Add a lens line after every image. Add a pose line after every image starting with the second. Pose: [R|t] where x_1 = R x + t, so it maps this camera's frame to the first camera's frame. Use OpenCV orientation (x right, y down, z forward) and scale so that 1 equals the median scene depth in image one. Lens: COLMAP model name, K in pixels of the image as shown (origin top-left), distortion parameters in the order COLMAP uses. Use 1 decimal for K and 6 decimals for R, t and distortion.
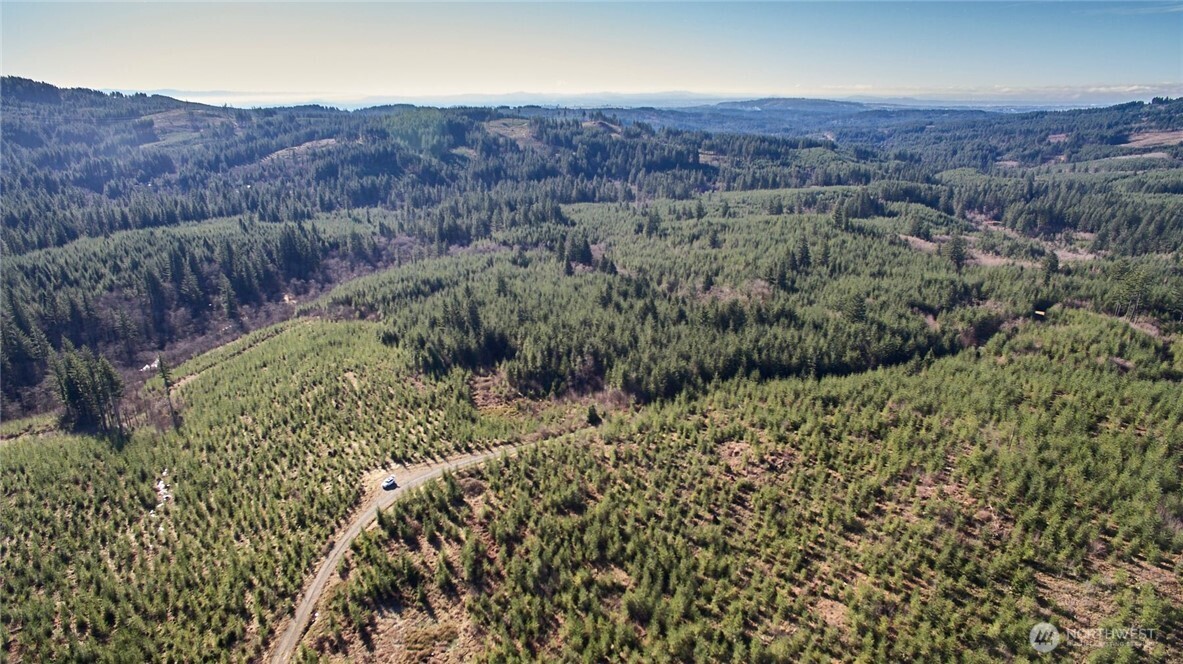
lens RADIAL K [[692.4, 0, 596.0], [0, 692.4, 334.6], [0, 0, 1]] dist [-0.121293, 0.089057]
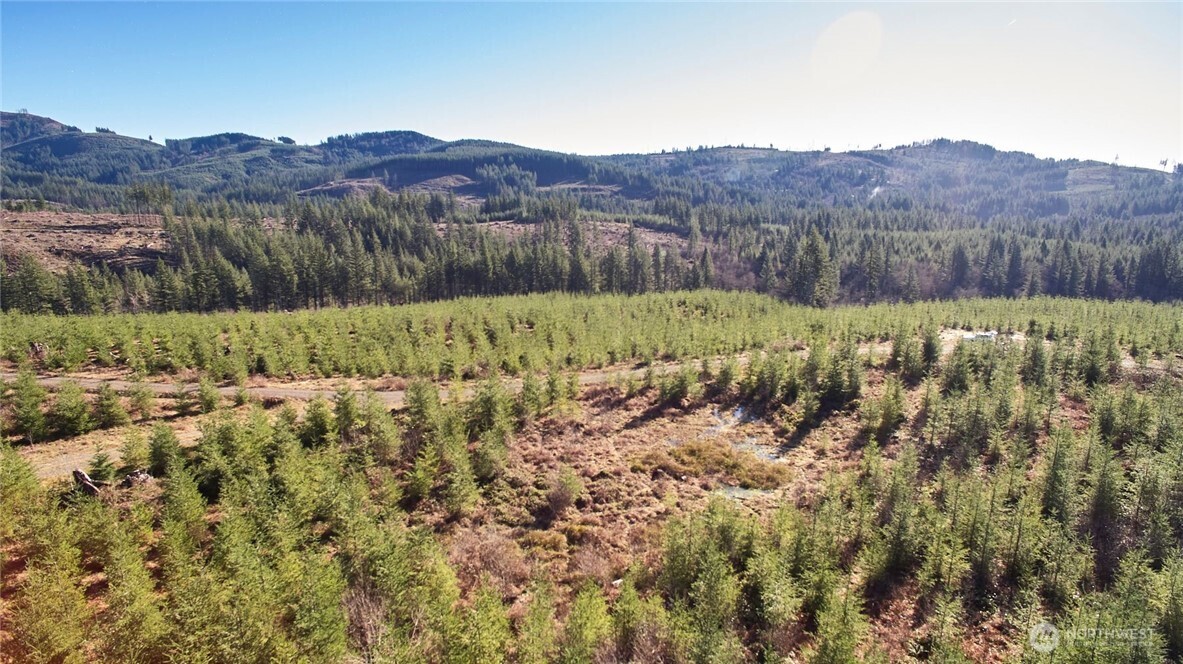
lens RADIAL K [[692.4, 0, 586.8], [0, 692.4, 333.5], [0, 0, 1]] dist [-0.121293, 0.089057]
pose [[0.360096, 0.210537, -0.908848, 0.018131], [-0.315162, 0.944382, 0.093897, 0.094845], [0.878068, 0.252622, 0.406421, 0.192722]]
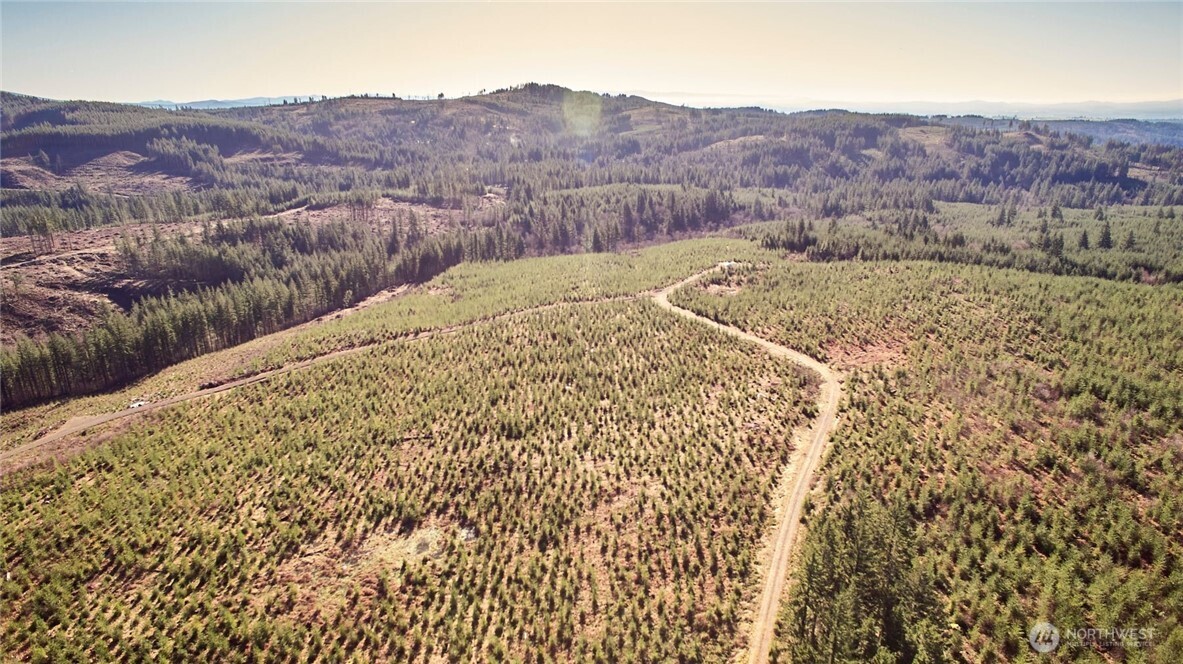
lens RADIAL K [[692.4, 0, 594.4], [0, 692.4, 330.0], [0, 0, 1]] dist [-0.121293, 0.089057]
pose [[0.823330, 0.176976, -0.539265, 0.224683], [-0.183828, 0.982076, 0.041636, 0.154035], [0.536968, 0.064852, 0.841106, -0.434334]]
